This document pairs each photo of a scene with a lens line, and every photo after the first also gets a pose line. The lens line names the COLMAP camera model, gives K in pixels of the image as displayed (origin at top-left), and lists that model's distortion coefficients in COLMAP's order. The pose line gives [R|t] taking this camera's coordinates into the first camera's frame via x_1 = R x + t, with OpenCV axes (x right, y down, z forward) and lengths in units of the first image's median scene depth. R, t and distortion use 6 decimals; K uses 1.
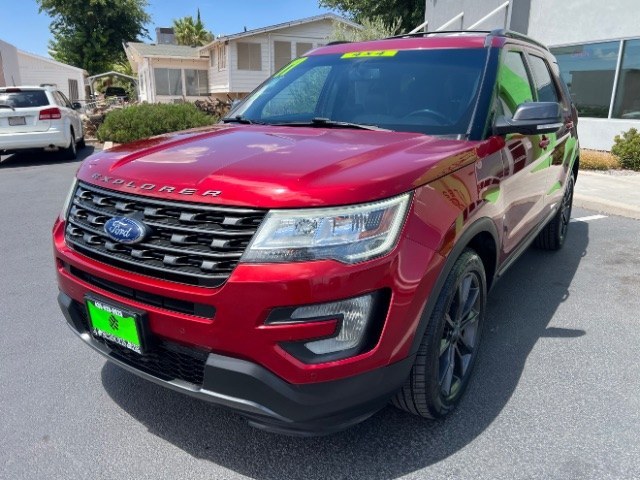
lens RADIAL K [[489.9, 0, 319.8], [0, 489.9, 241.0], [0, 0, 1]] dist [0.047740, -0.051054]
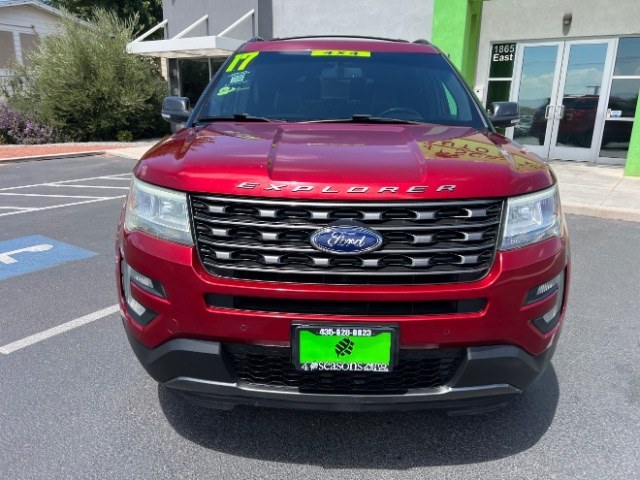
lens RADIAL K [[489.9, 0, 319.7], [0, 489.9, 241.7], [0, 0, 1]] dist [0.047740, -0.051054]
pose [[0.838096, -0.137404, 0.527935, -0.645946], [0.138804, 0.989620, 0.037213, -0.042052], [-0.527568, 0.042092, 0.848469, 0.203479]]
